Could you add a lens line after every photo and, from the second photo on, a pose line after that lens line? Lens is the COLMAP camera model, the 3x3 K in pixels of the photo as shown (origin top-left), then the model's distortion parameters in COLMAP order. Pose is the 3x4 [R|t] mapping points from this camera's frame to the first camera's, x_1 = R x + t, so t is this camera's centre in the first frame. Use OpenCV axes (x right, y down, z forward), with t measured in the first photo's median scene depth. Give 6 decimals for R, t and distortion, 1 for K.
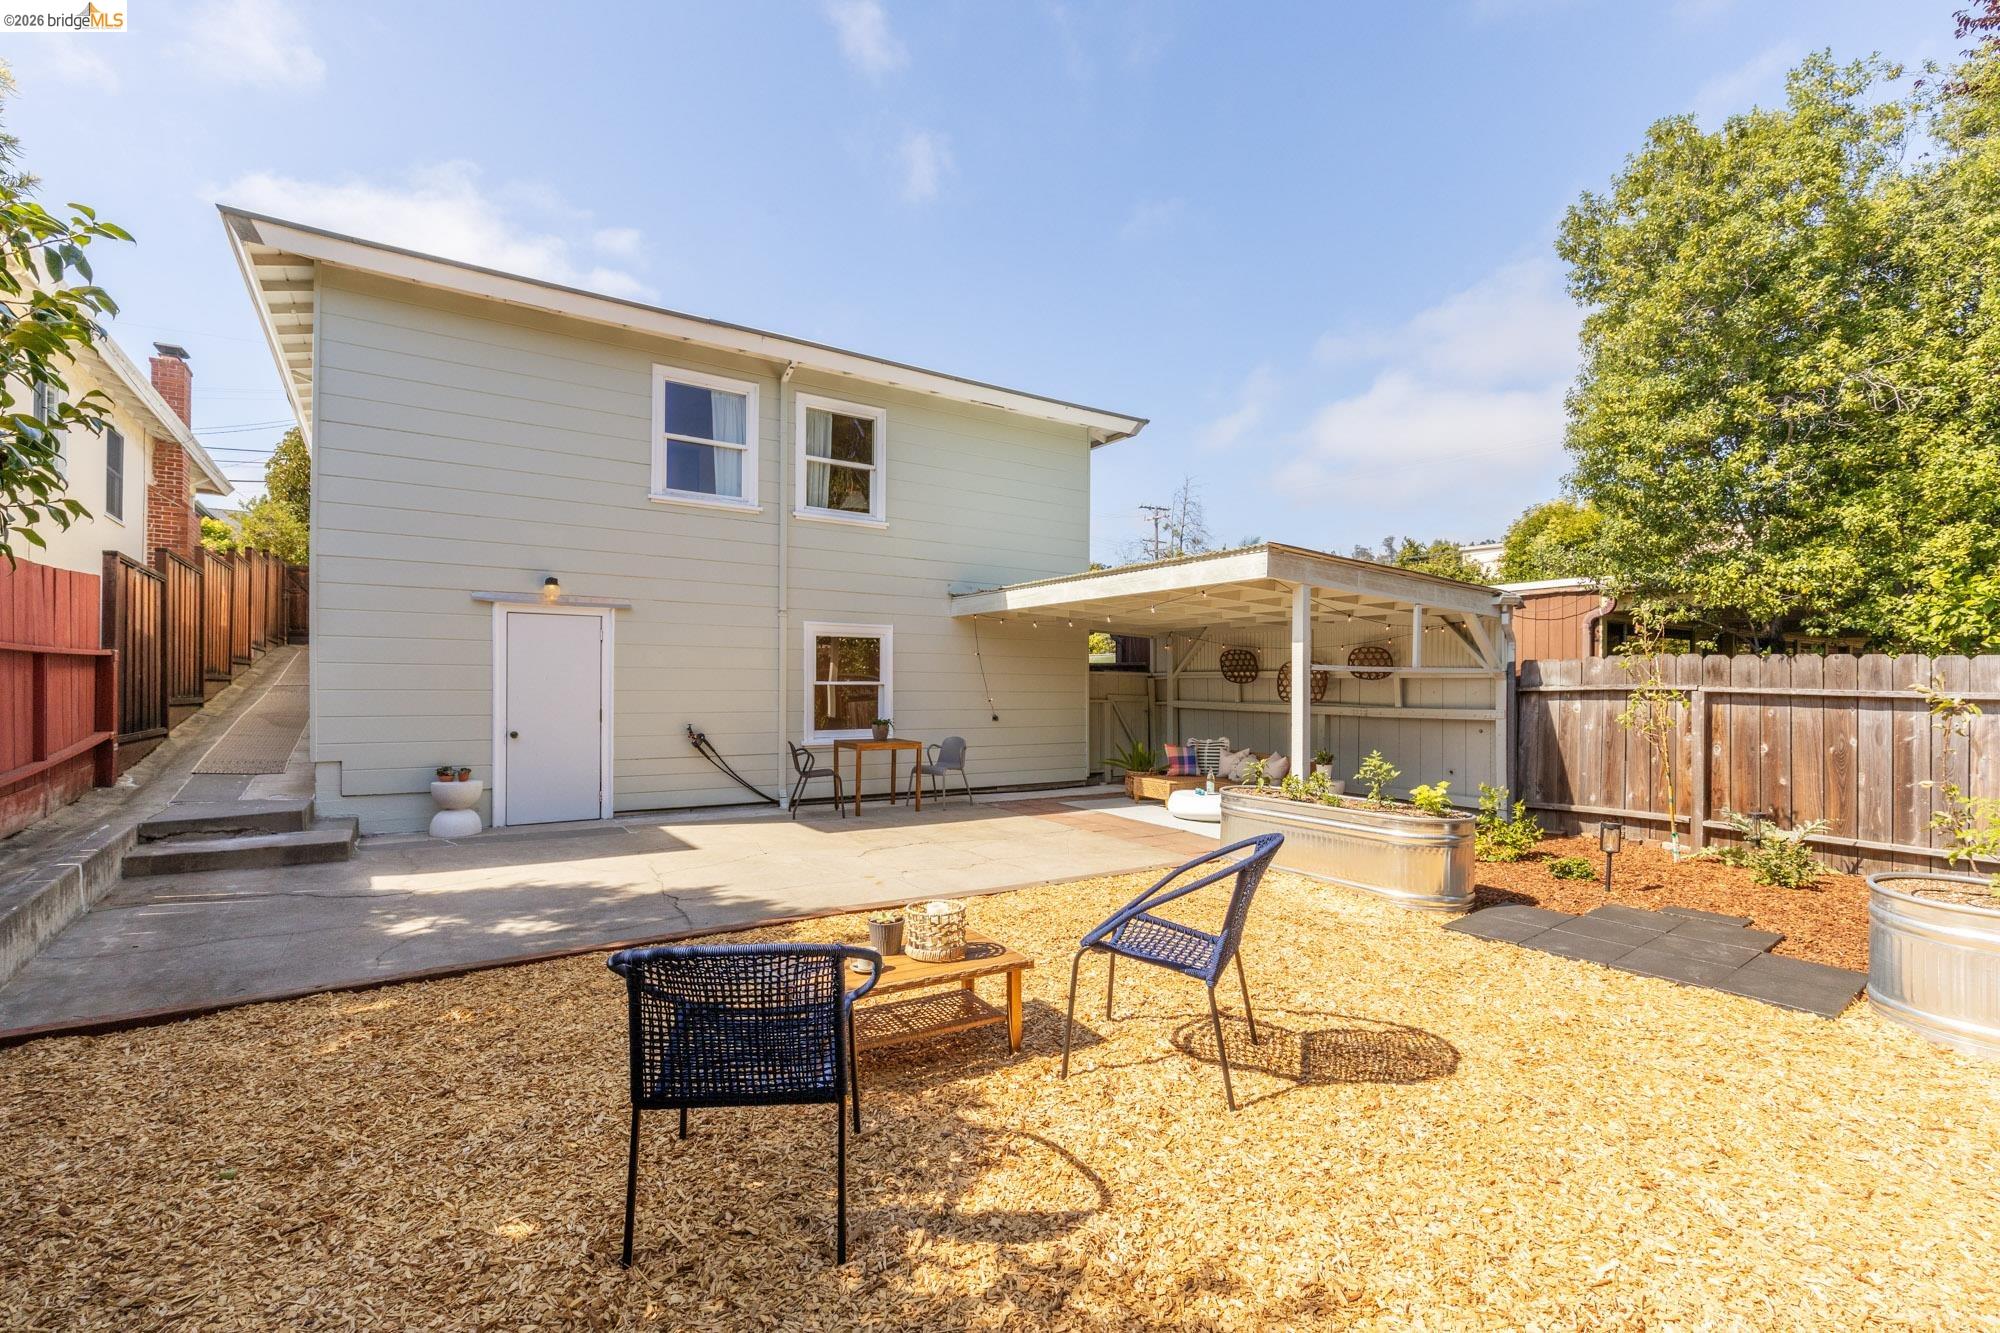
lens RADIAL K [[894.8, 0, 996.4], [0, 894.8, 675.1], [0, 0, 1]] dist [0.003250, 0.000694]
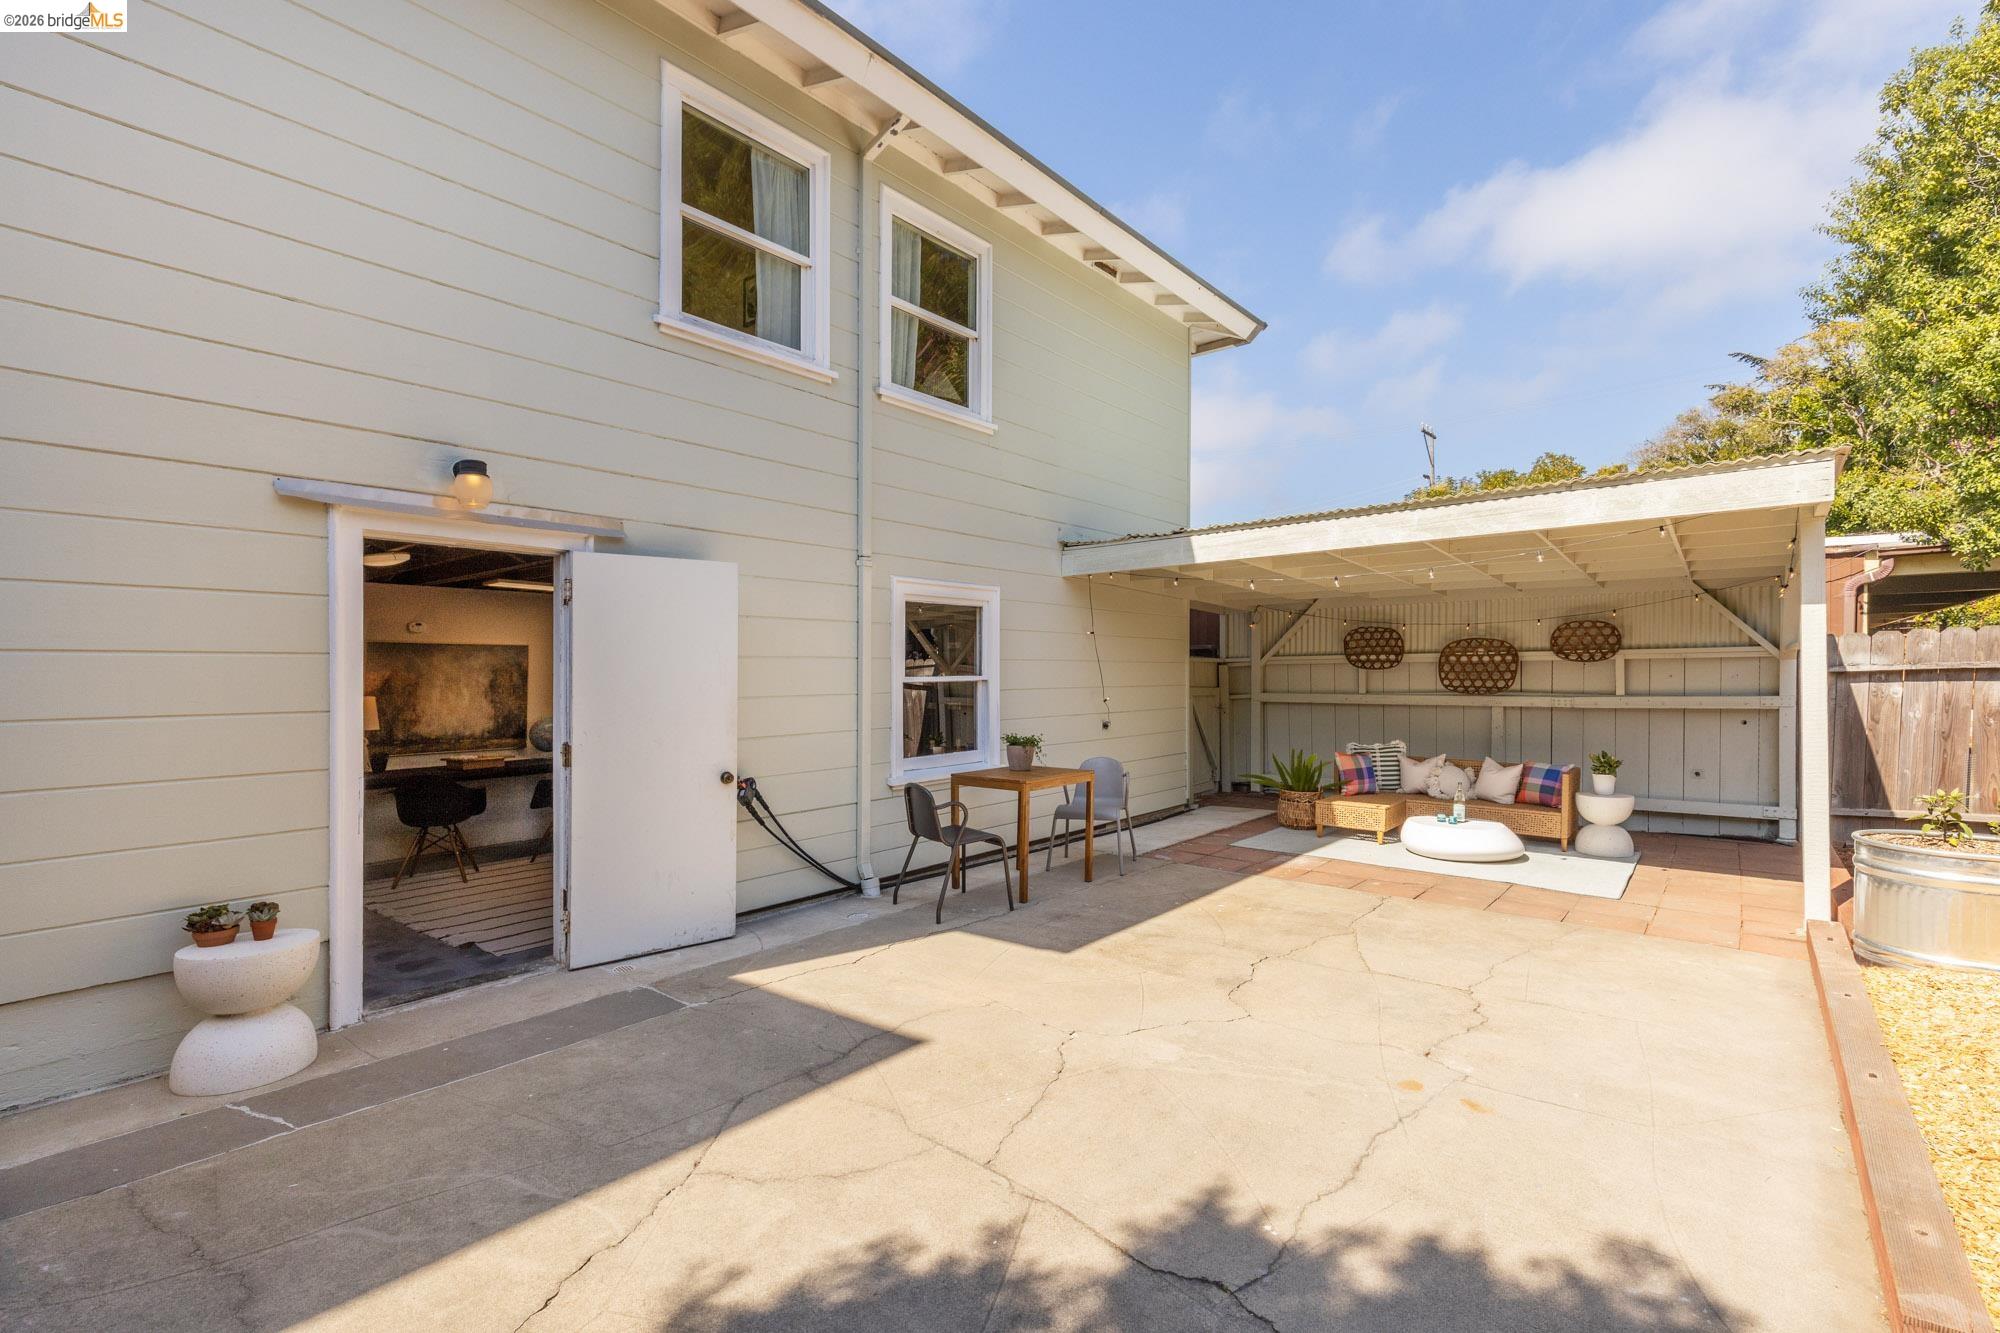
lens RADIAL K [[894.8, 0, 1008.4], [0, 894.8, 660.2], [0, 0, 1]] dist [0.003250, 0.000694]
pose [[0.946323, -0.012915, 0.322965, -0.341945], [0.014887, 0.999883, -0.003636, -0.001123], [-0.322880, 0.008249, 0.946404, 0.425160]]
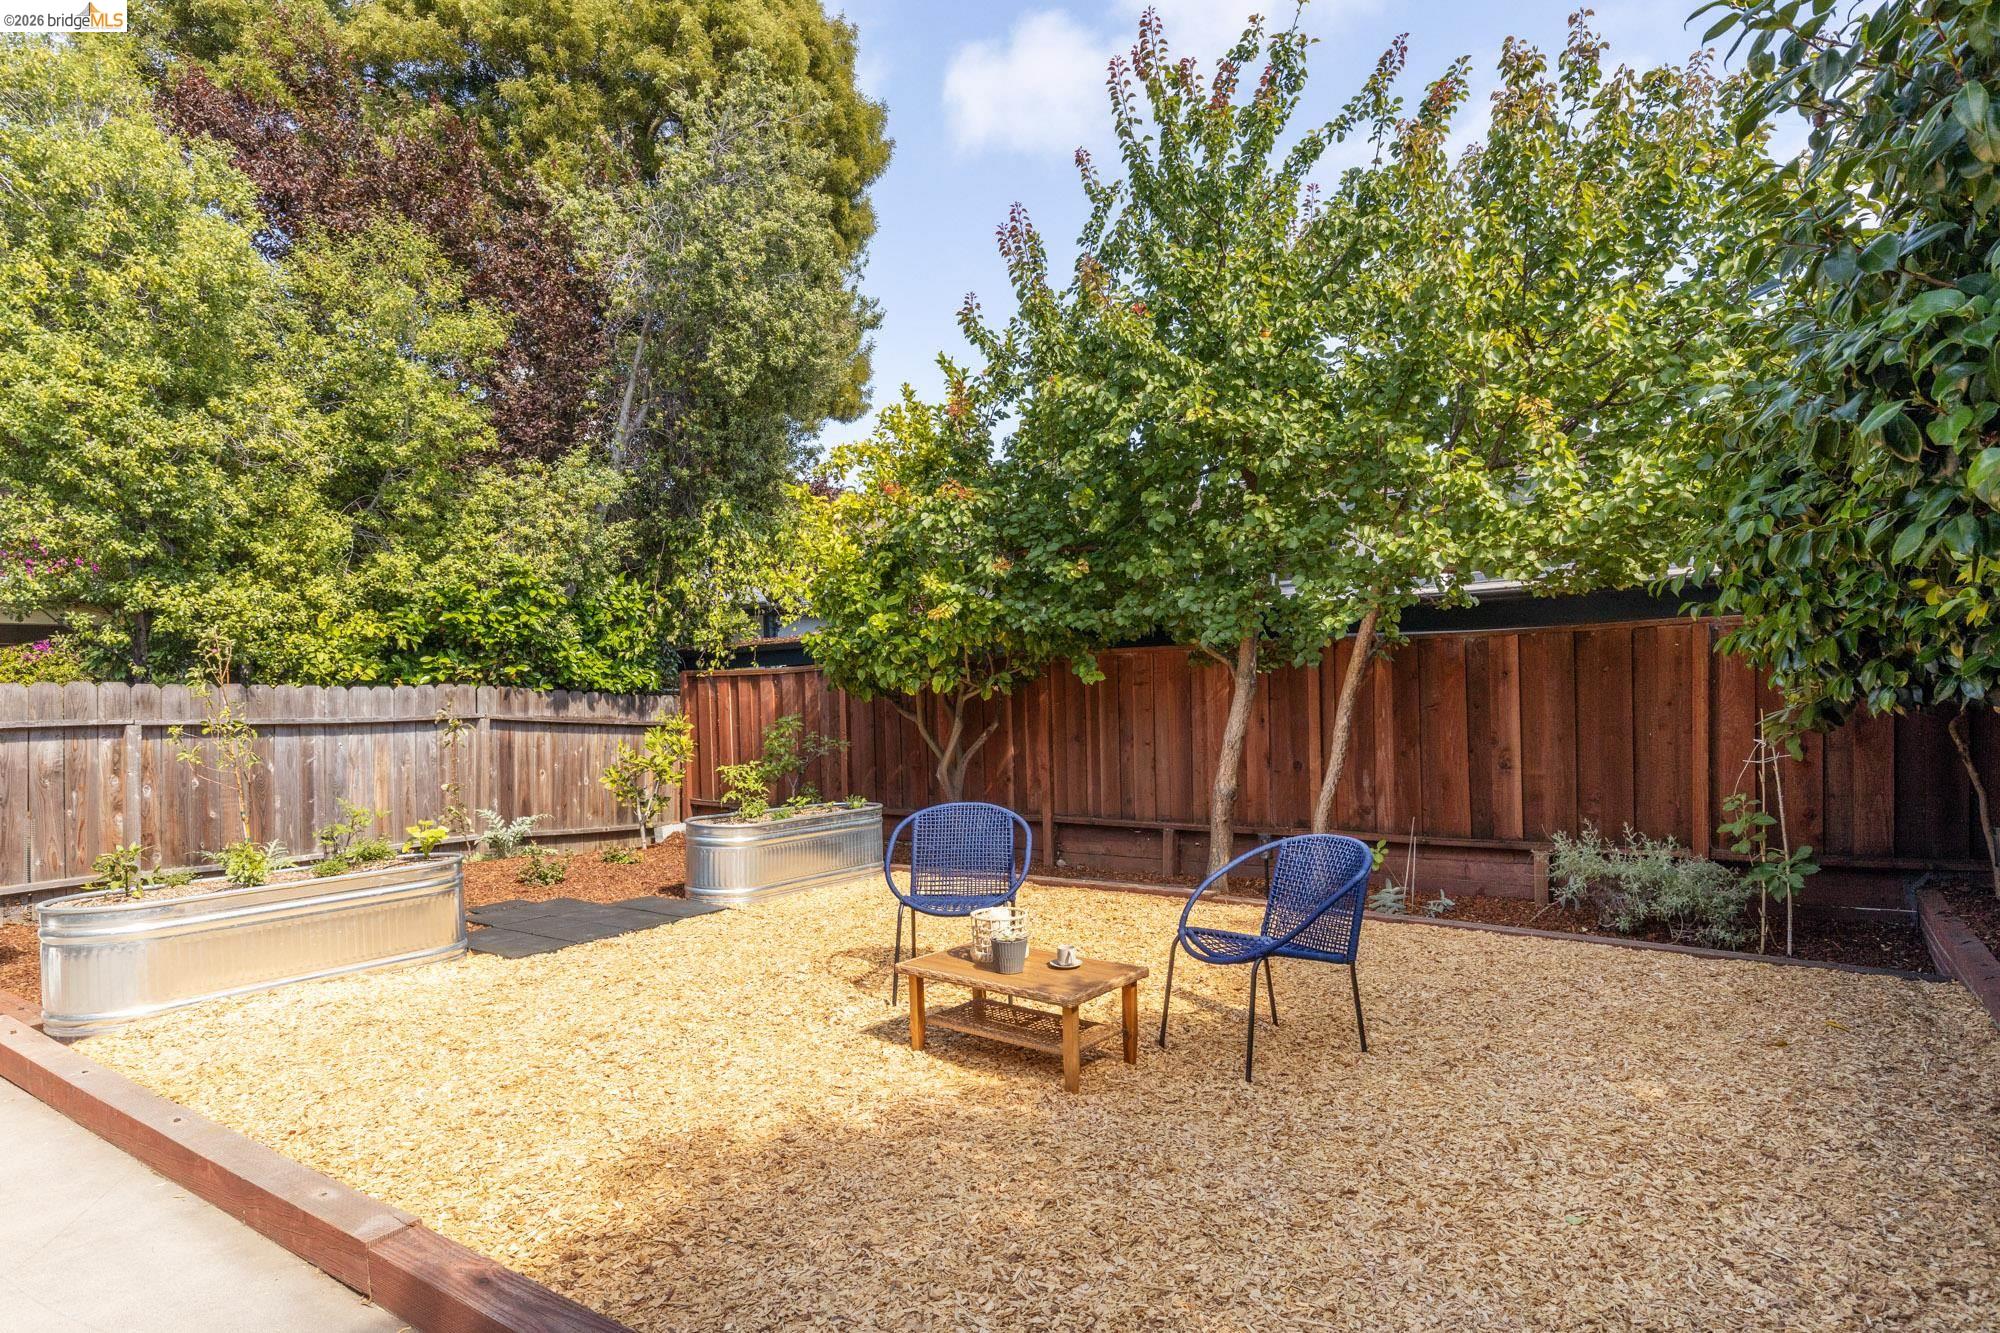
lens RADIAL K [[1077.0, 0, 1007.0], [0, 1077.0, 677.5], [0, 0, 1]] dist [0.001930, 0.000168]
pose [[-0.373270, 0.017325, 0.927561, -0.356400], [0.016633, 0.999790, -0.011980, -0.001059], [-0.927574, 0.010956, -0.373480, 0.437004]]
